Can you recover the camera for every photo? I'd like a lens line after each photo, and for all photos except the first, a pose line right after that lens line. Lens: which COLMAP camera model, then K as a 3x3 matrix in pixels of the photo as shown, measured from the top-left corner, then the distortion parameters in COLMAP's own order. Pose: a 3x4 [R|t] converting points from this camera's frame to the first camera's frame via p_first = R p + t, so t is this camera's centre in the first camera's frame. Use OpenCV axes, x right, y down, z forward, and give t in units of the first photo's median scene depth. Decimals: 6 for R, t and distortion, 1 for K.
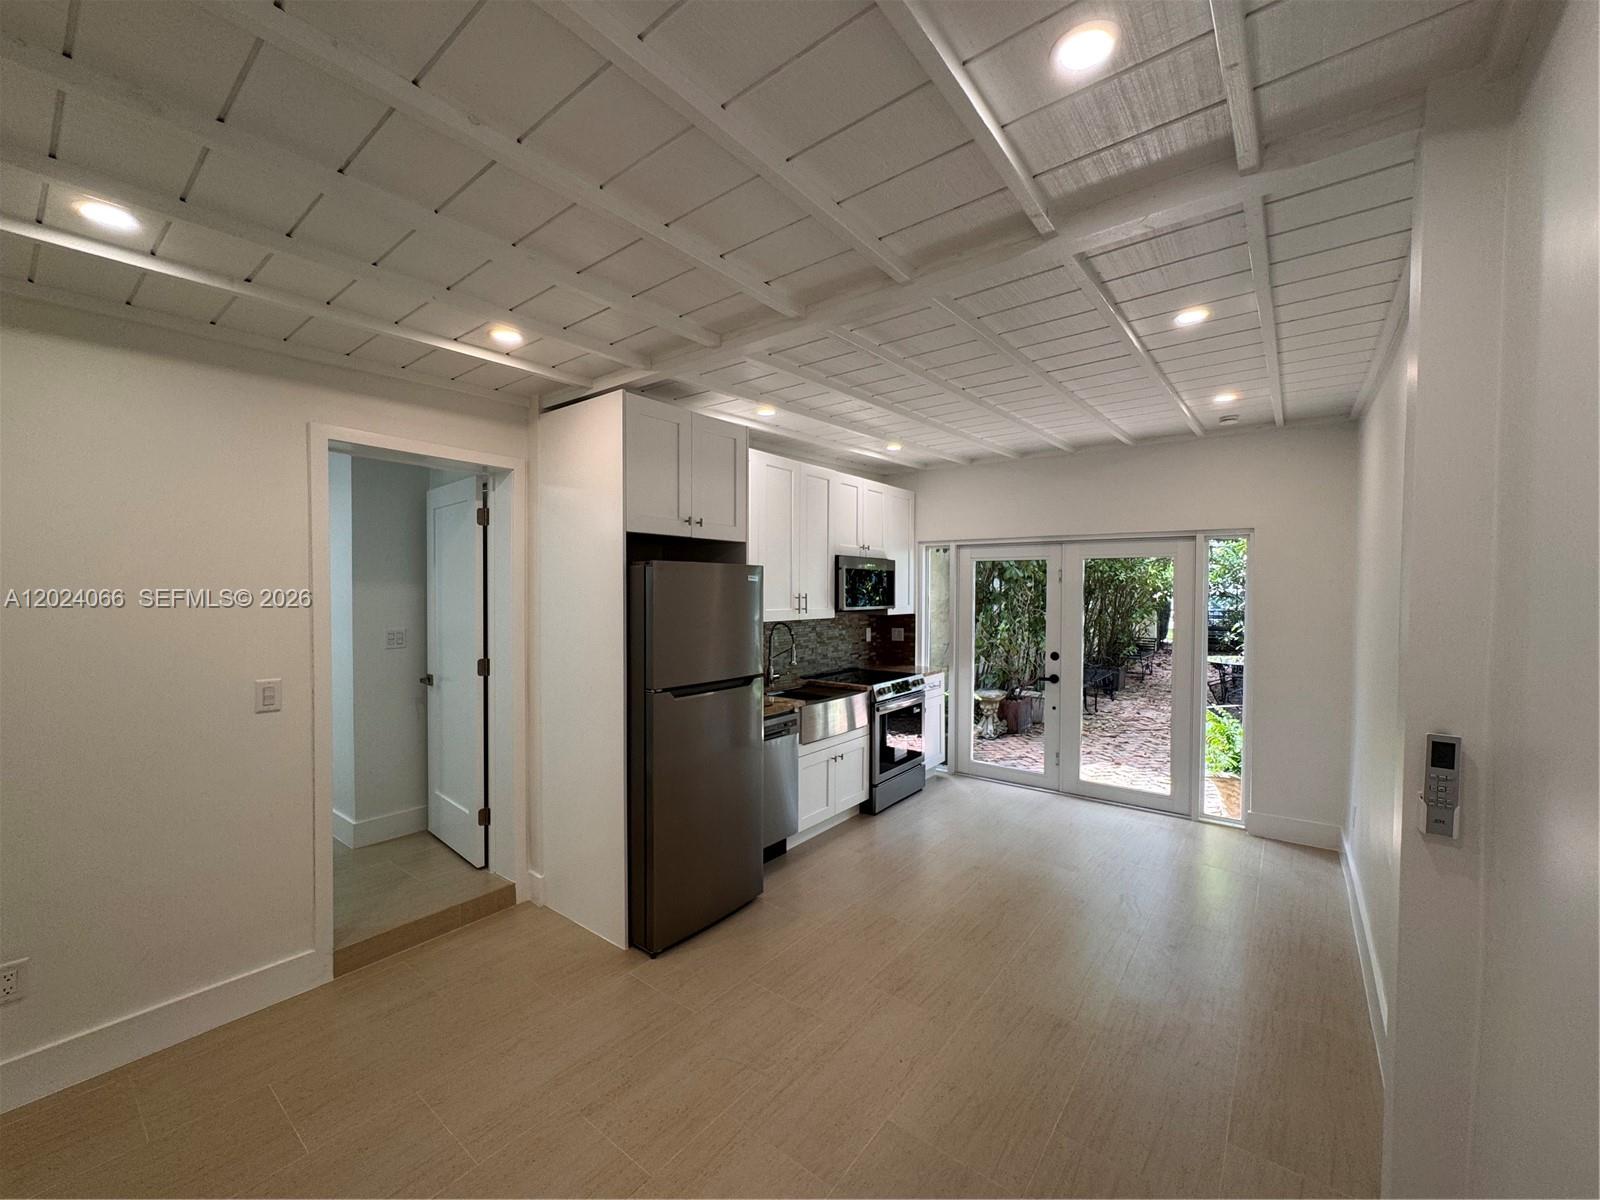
lens RADIAL K [[635.1, 0, 800.0], [0, 635.1, 600.0], [0, 0, 1]] dist [-0.011220, 0.002426]
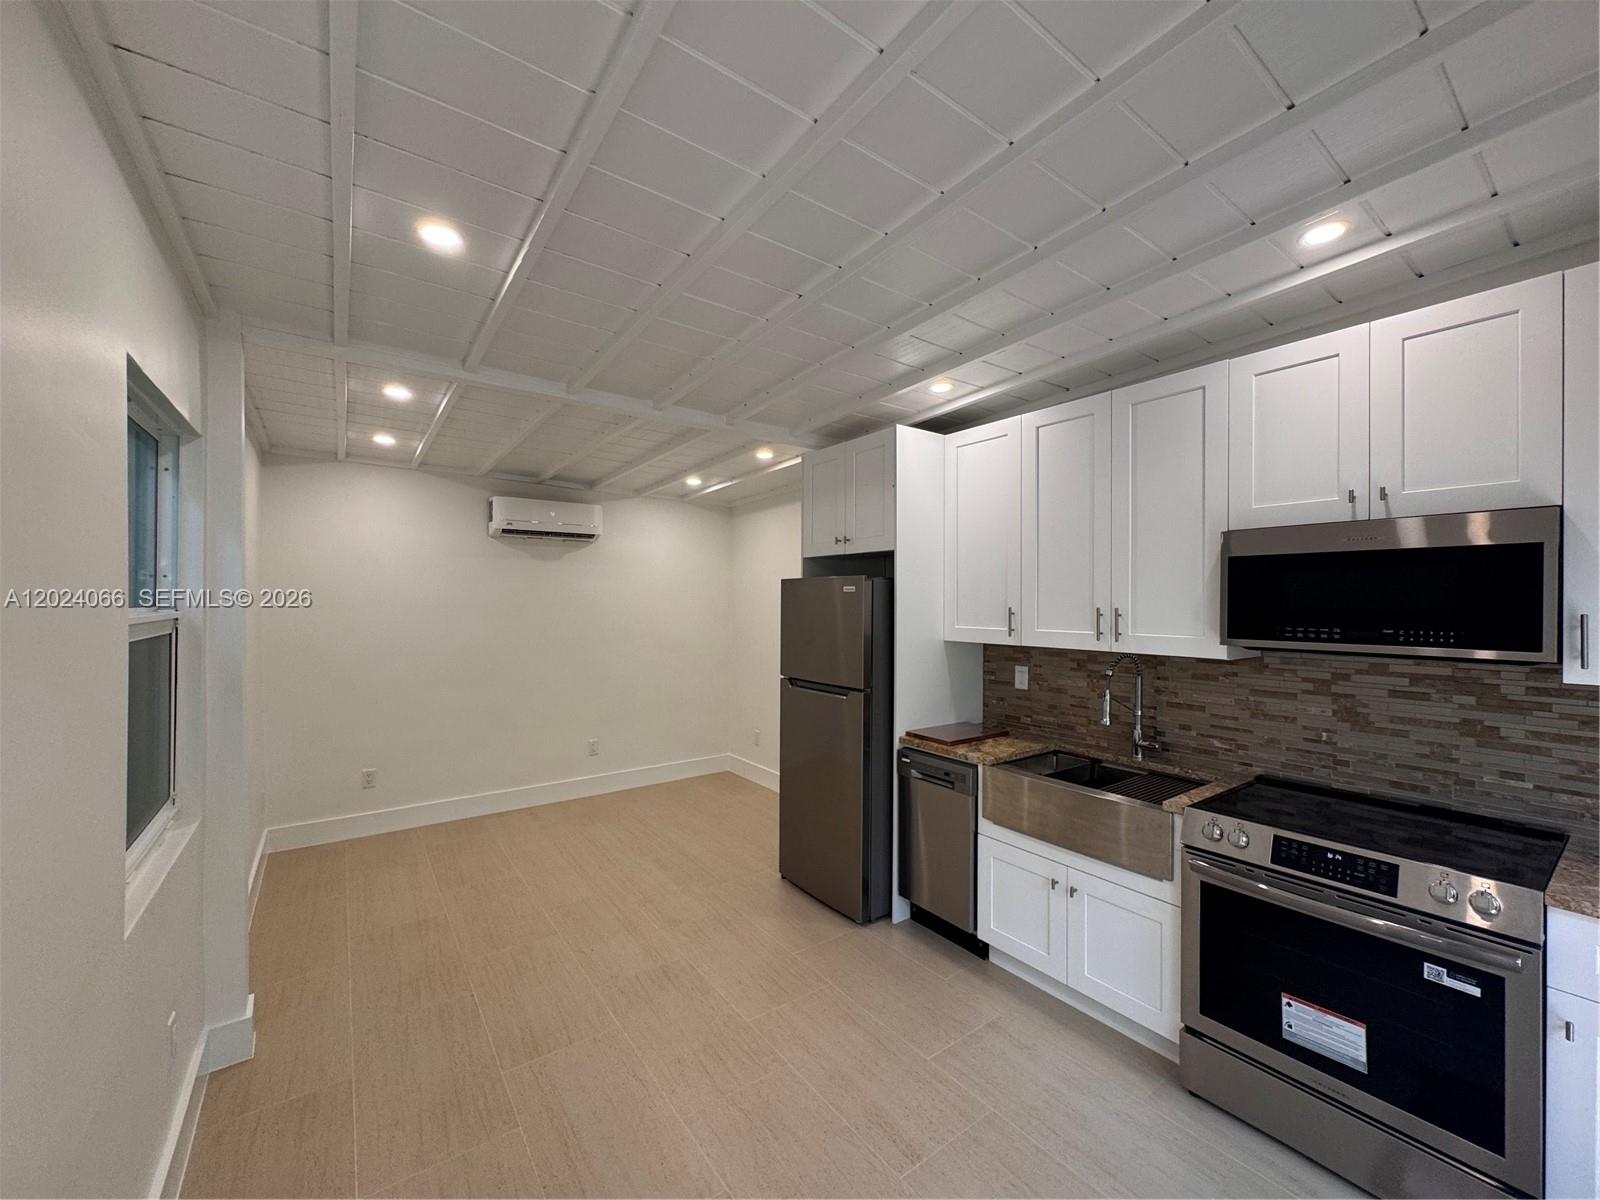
lens RADIAL K [[635.1, 0, 800.0], [0, 635.1, 600.0], [0, 0, 1]] dist [-0.011220, 0.002426]
pose [[-0.273087, -0.005997, -0.961971, 0.612874], [-0.021889, 0.999760, -0.000019, -0.010479], [0.961740, 0.021051, -0.273153, 0.815686]]
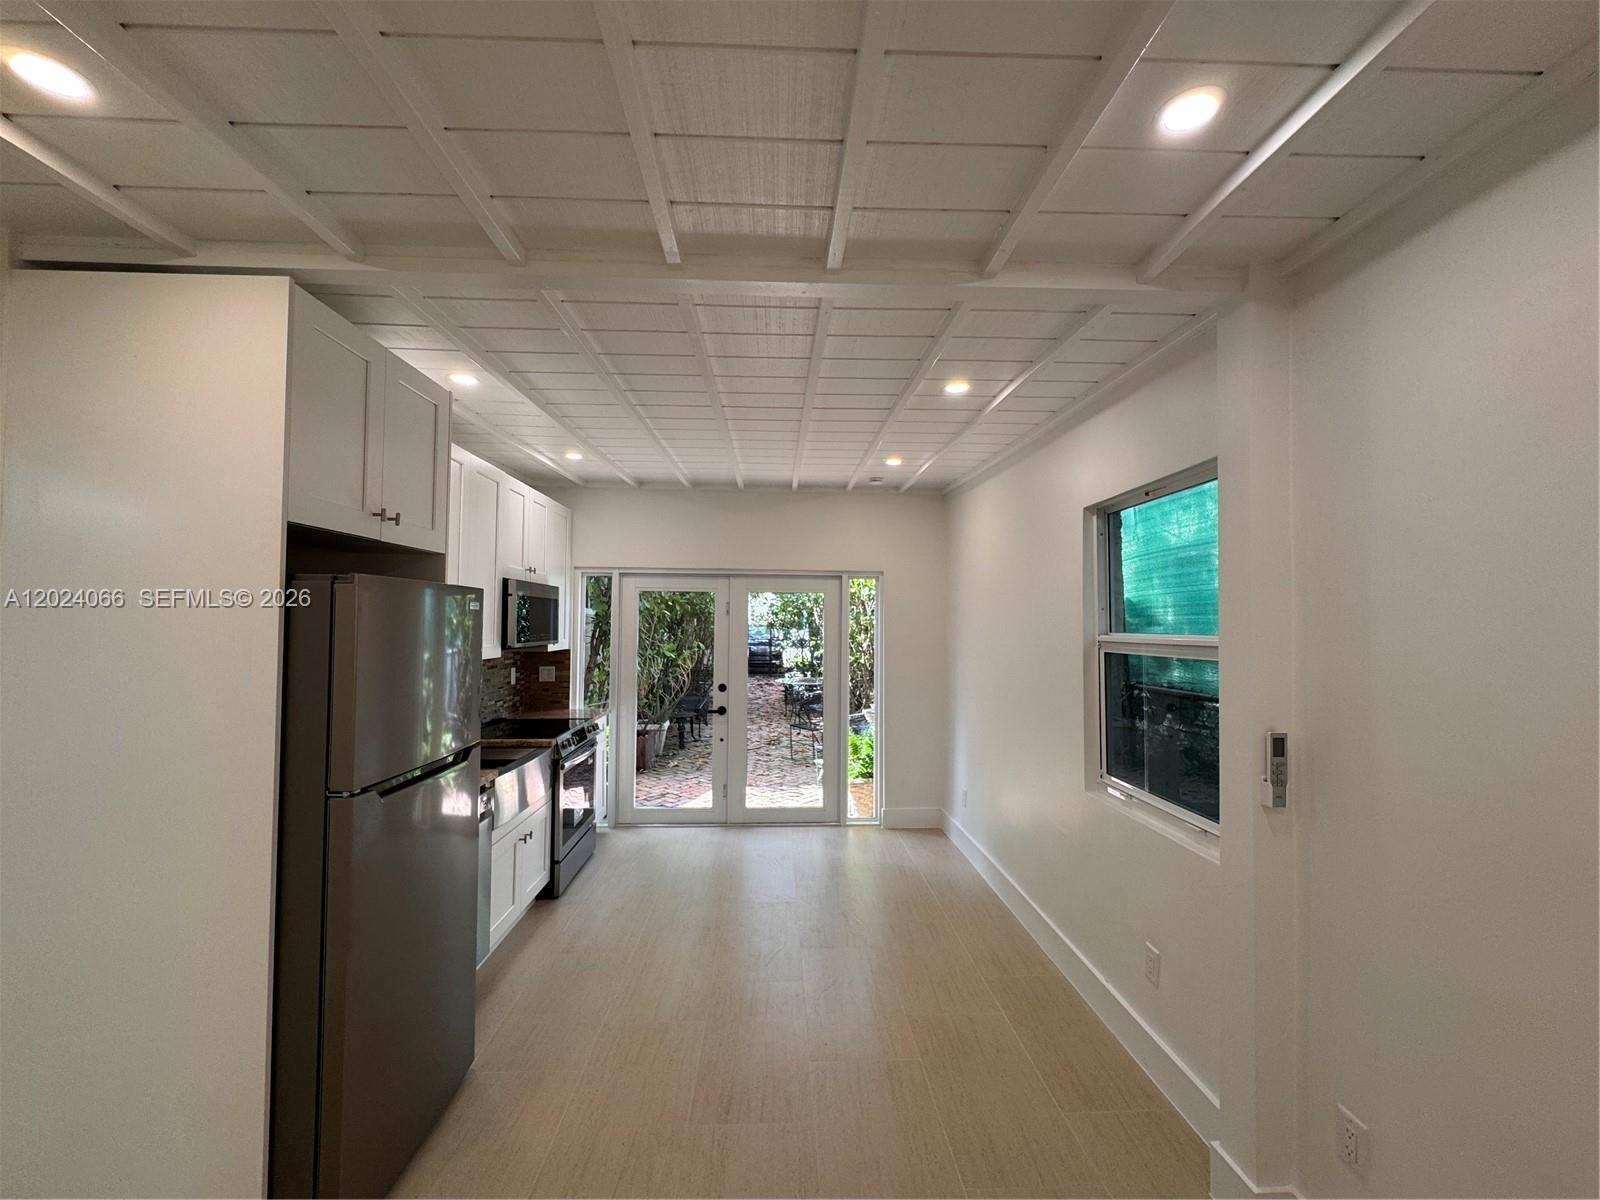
lens RADIAL K [[635.1, 0, 800.0], [0, 635.1, 600.0], [0, 0, 1]] dist [-0.011220, 0.002426]
pose [[0.761917, 0.024607, 0.647207, -0.172862], [0.006600, 0.998931, -0.045750, -0.004402], [-0.647641, 0.039129, 0.760940, 0.160236]]
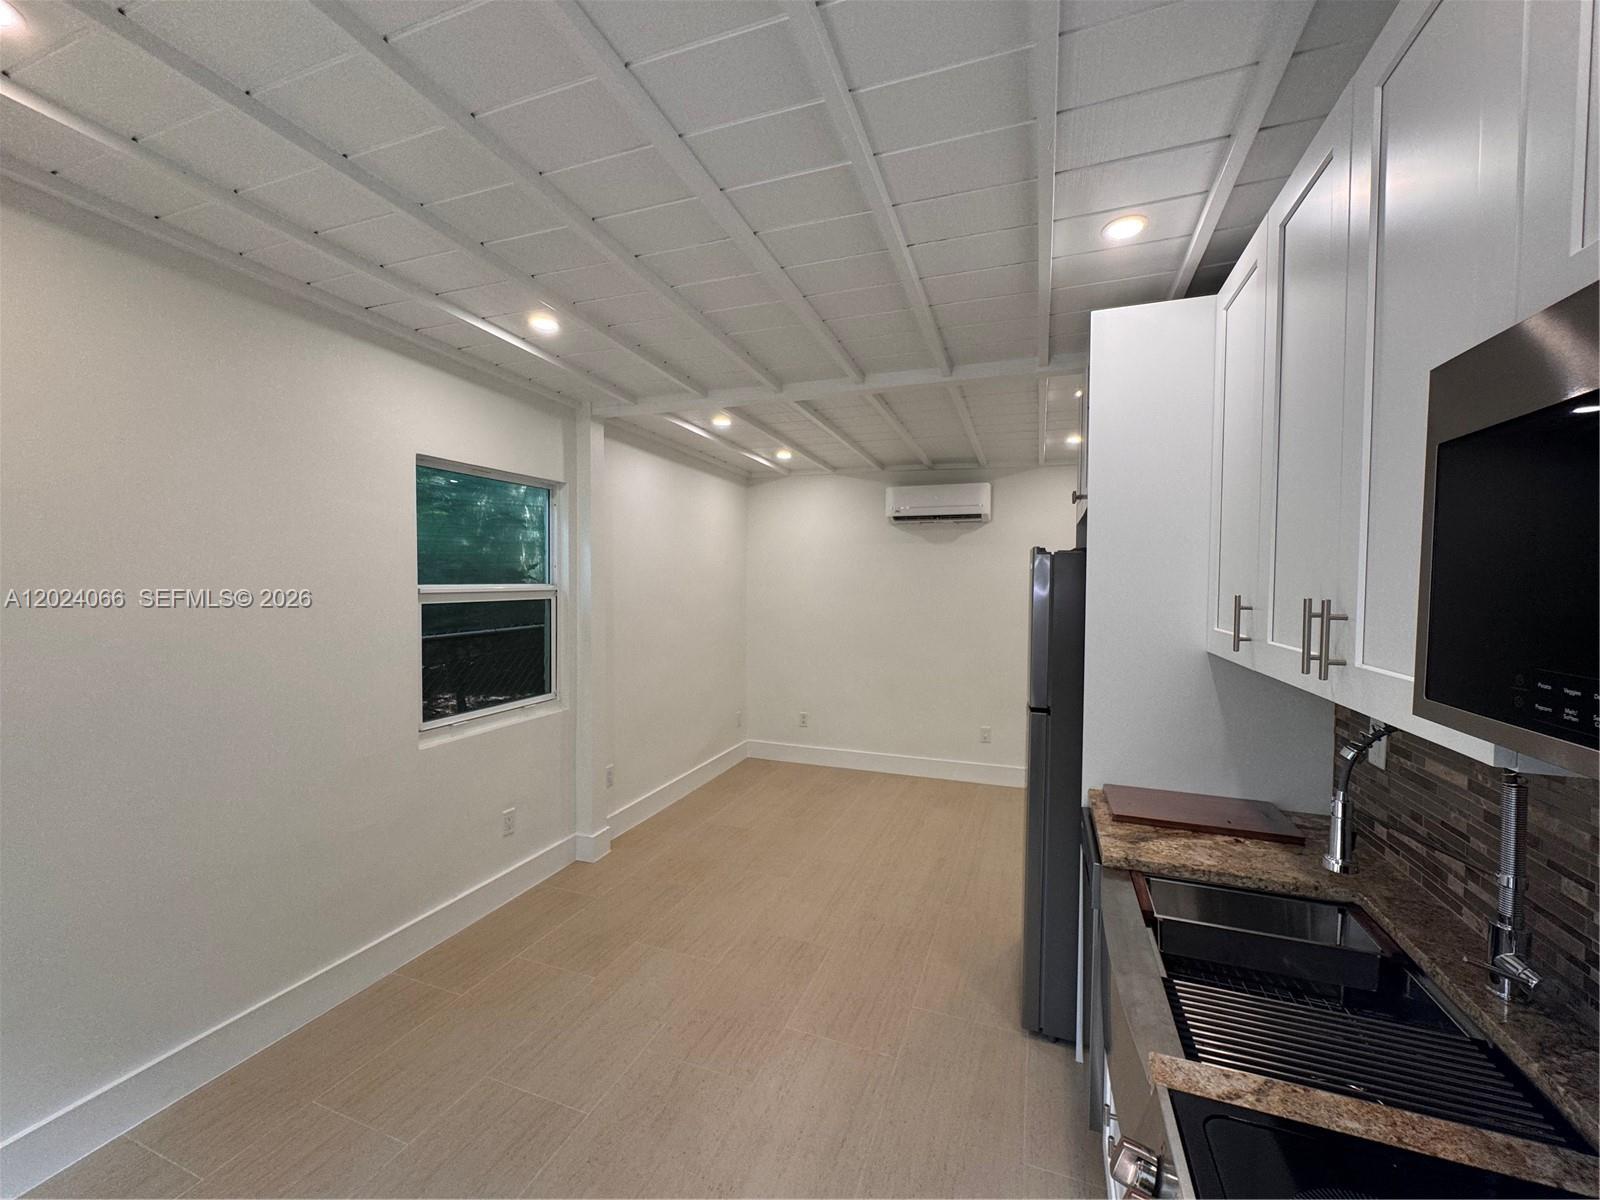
lens RADIAL K [[635.1, 0, 800.0], [0, 635.1, 600.0], [0, 0, 1]] dist [-0.011220, 0.002426]
pose [[-0.954067, -0.002363, -0.299585, 0.257110], [-0.017140, 0.998762, 0.046707, -0.017005], [0.299103, 0.049696, -0.952926, 1.094322]]
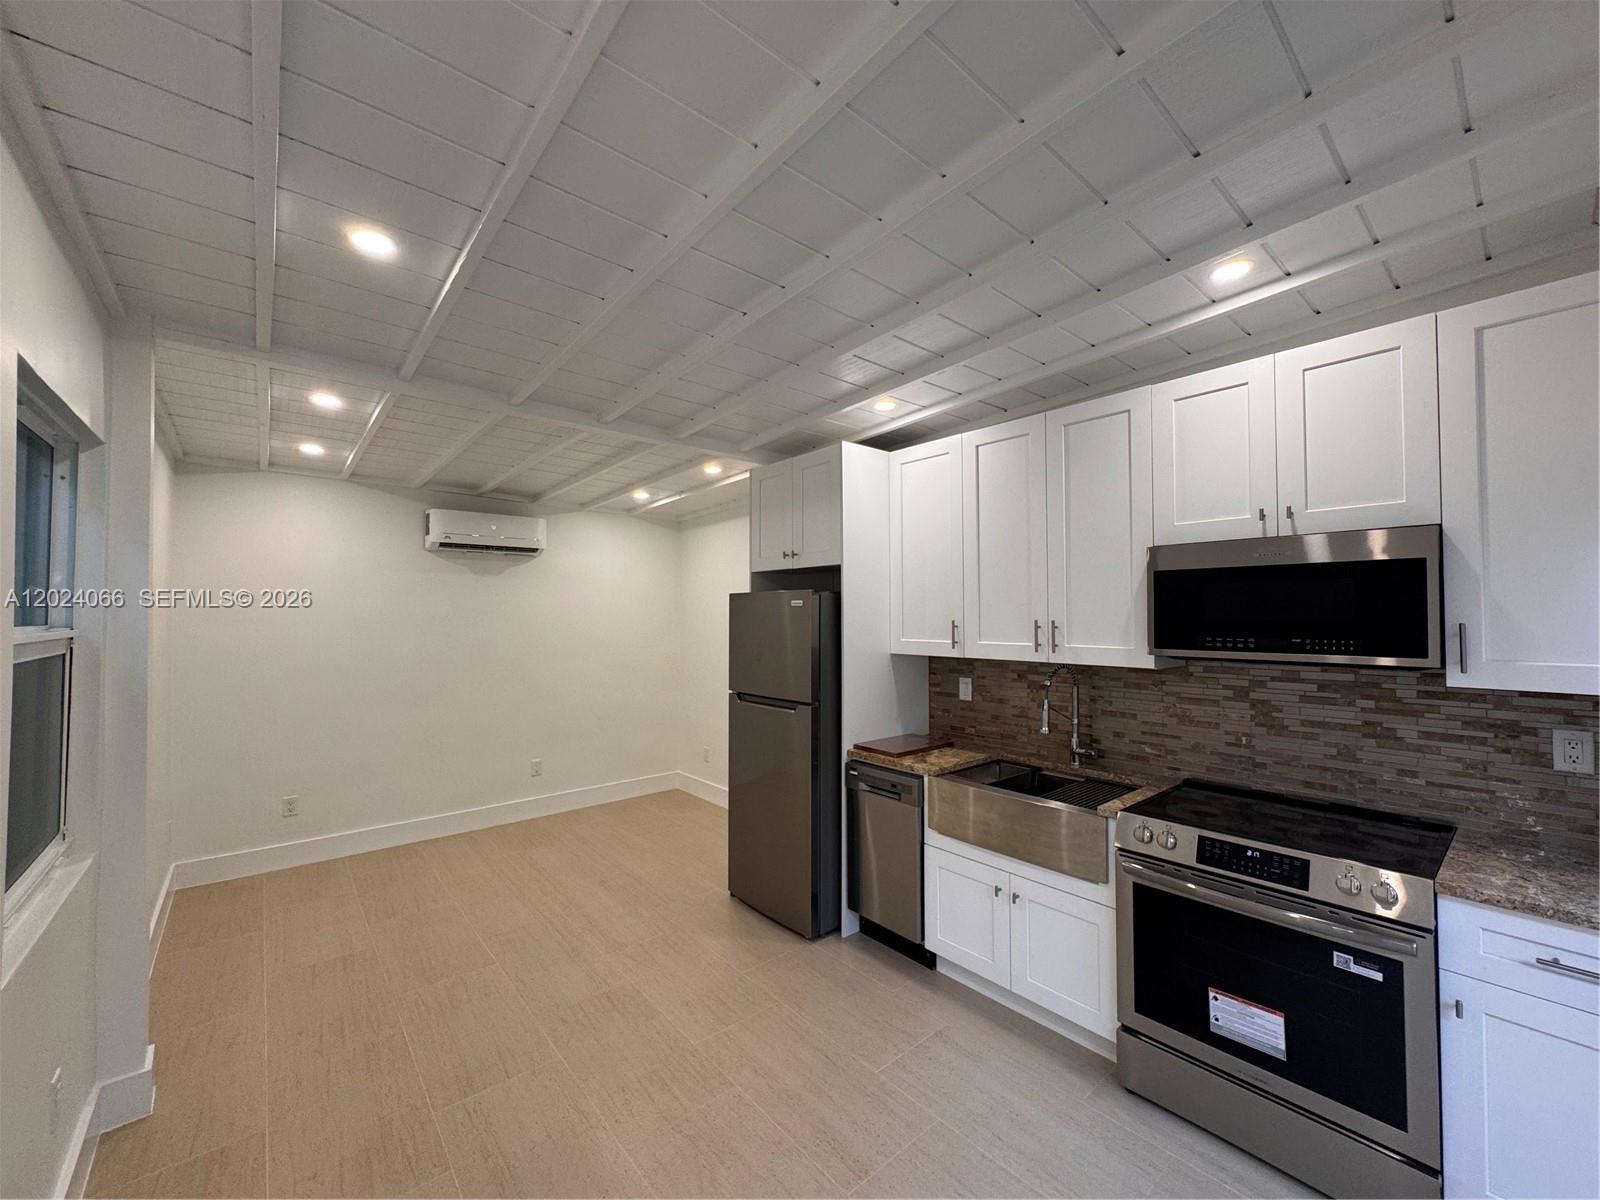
lens RADIAL K [[635.1, 0, 800.0], [0, 635.1, 600.0], [0, 0, 1]] dist [-0.011220, 0.002426]
pose [[-0.199124, -0.026727, -0.979610, 0.614083], [-0.016257, 0.999581, -0.023967, -0.010502], [0.979839, 0.011153, -0.199475, 0.820217]]
